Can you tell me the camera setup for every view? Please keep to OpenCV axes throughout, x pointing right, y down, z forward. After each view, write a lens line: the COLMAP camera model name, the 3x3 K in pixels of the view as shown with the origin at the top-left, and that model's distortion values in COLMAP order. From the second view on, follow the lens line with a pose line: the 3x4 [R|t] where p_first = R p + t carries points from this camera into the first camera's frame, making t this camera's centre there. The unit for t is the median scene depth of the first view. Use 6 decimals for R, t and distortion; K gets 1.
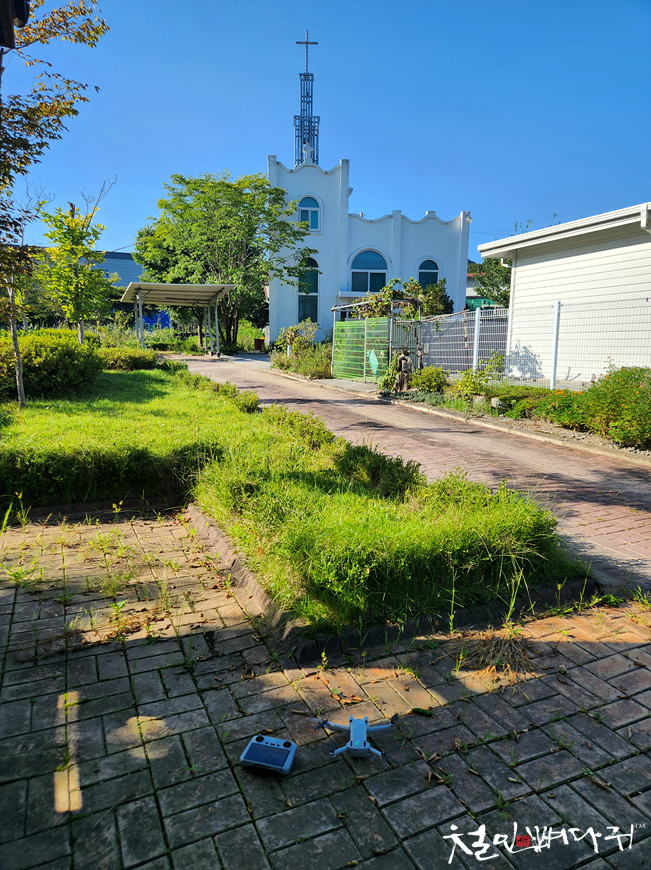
lens RADIAL K [[576.8, 0, 322.1], [0, 576.8, 429.9], [0, 0, 1]] dist [0.057309, -0.003687]
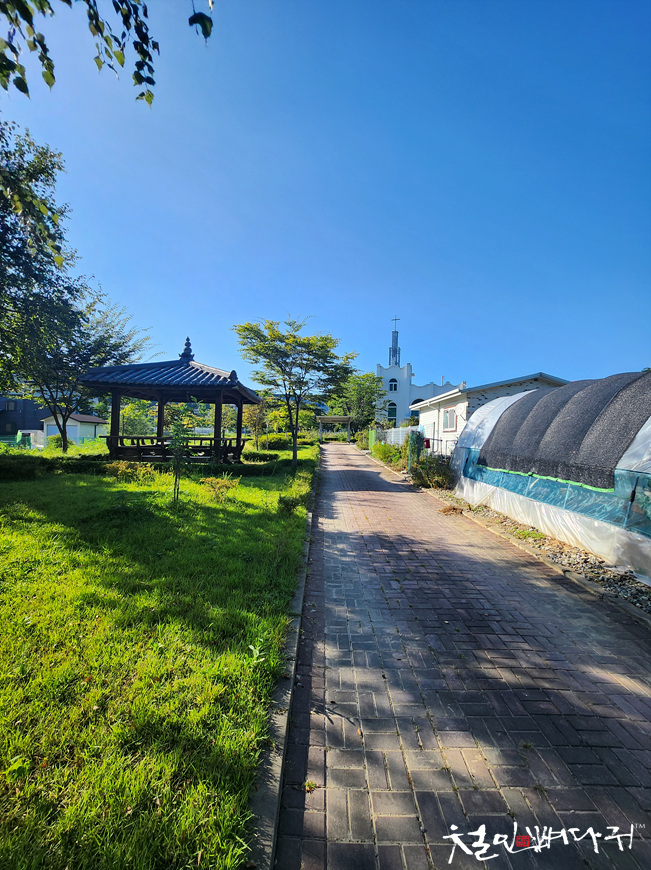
lens RADIAL K [[344.9, 0, 327.2], [0, 344.9, 441.5], [0, 0, 1]] dist [0.001526, 0.000048]
pose [[0.922548, 0.017938, -0.385464, 0.281488], [-0.070603, 0.989903, -0.122911, 0.053768], [0.379368, 0.140606, 0.914500, -0.377643]]
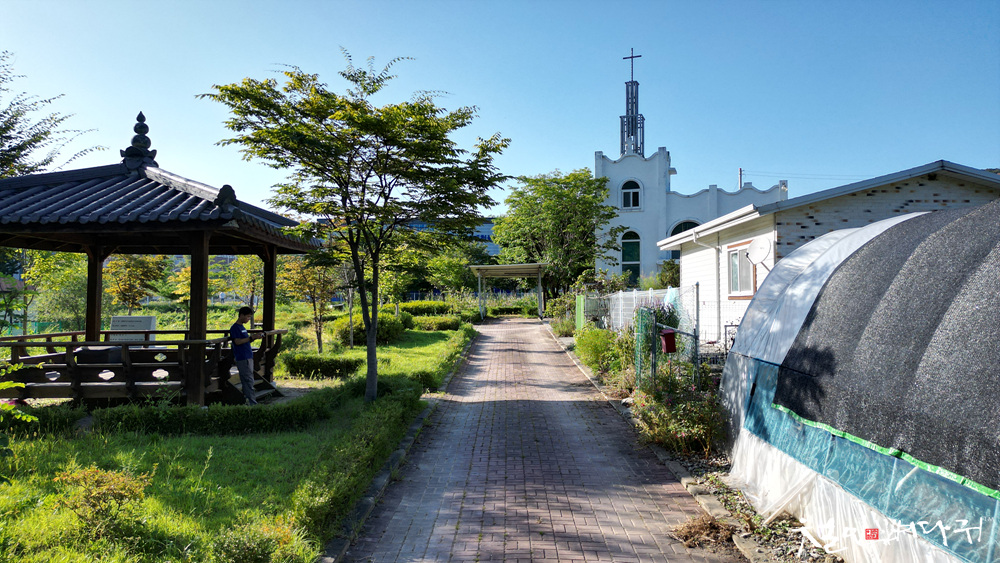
lens RADIAL K [[695.9, 0, 500.0], [0, 695.9, 281.5], [0, 0, 1]] dist [0.103349, -0.132785]
pose [[0.912620, -0.026129, -0.407973, 0.301519], [-0.043061, 0.986260, -0.159492, 0.028140], [0.406535, 0.163123, 0.898955, -0.318066]]
